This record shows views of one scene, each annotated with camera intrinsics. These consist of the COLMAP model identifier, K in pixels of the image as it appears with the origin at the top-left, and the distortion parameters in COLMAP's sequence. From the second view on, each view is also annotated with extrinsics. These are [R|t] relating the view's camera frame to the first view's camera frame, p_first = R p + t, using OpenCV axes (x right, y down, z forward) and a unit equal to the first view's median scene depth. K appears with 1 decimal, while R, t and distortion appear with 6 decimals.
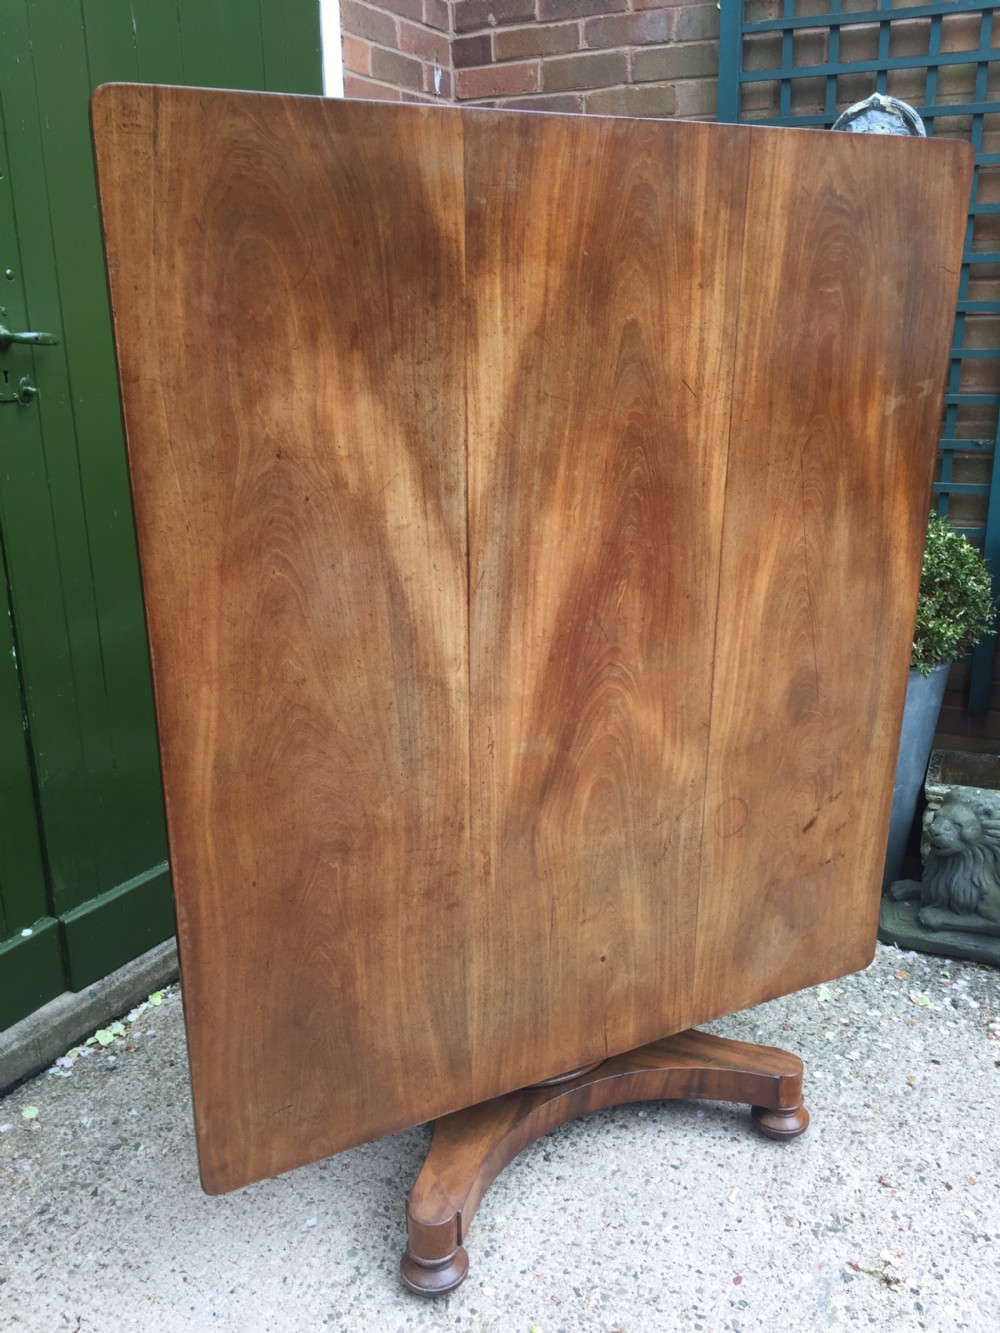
lens RADIAL K [[1145.8, 0, 503.8], [0, 1145.8, 670.2], [0, 0, 1]] dist [0.079094, -0.118274]
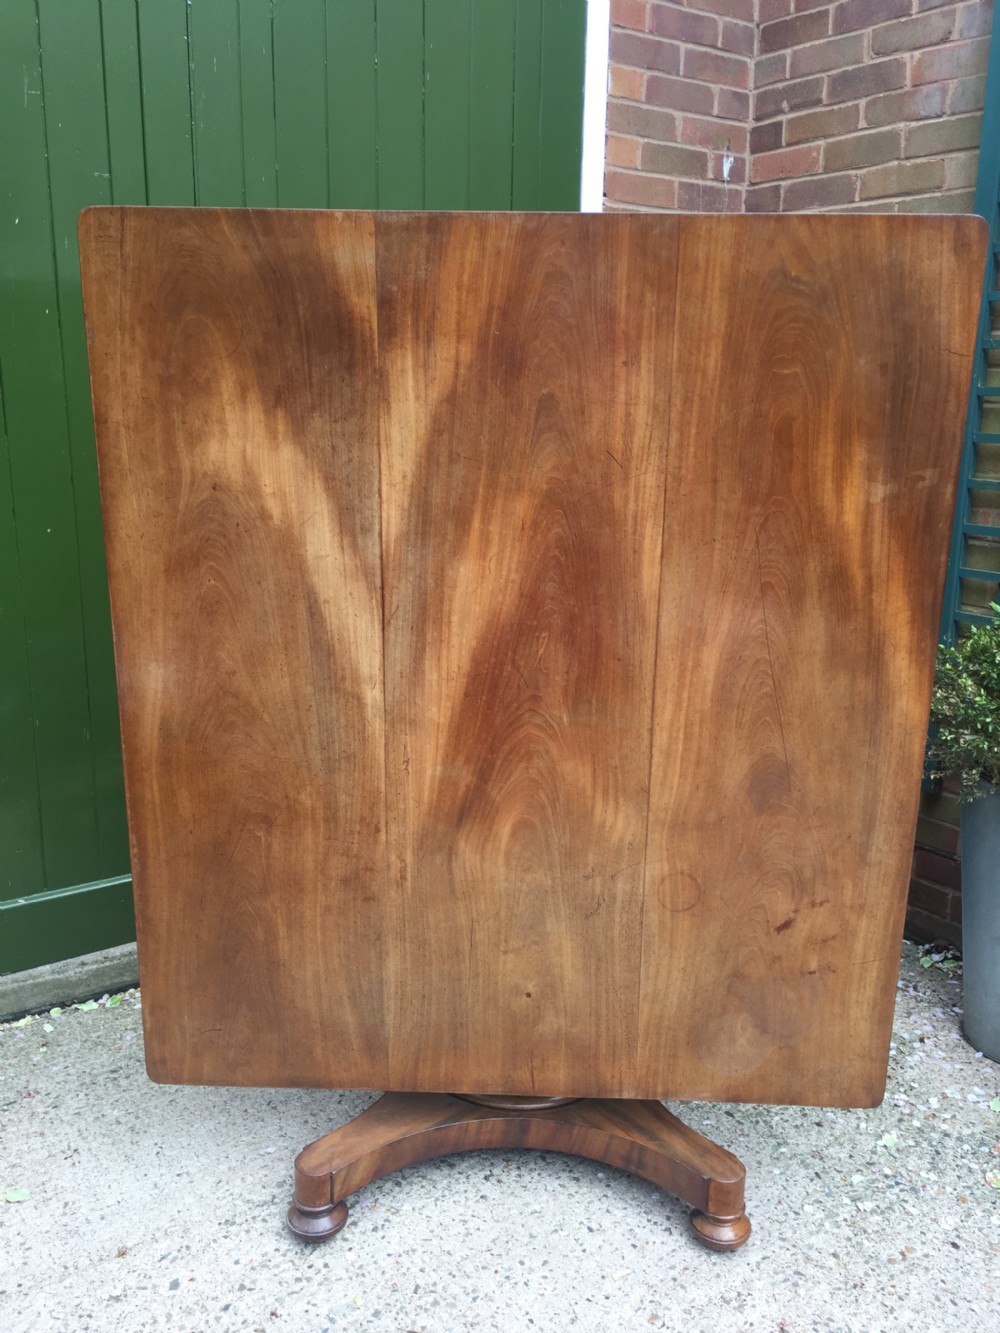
lens RADIAL K [[1145.8, 0, 502.5], [0, 1145.8, 668.0], [0, 0, 1]] dist [0.079094, -0.118274]
pose [[0.870296, 0.146020, -0.470387, 0.543806], [-0.172761, 0.984865, -0.013911, -0.023429], [0.461236, 0.093372, 0.882351, 0.044018]]
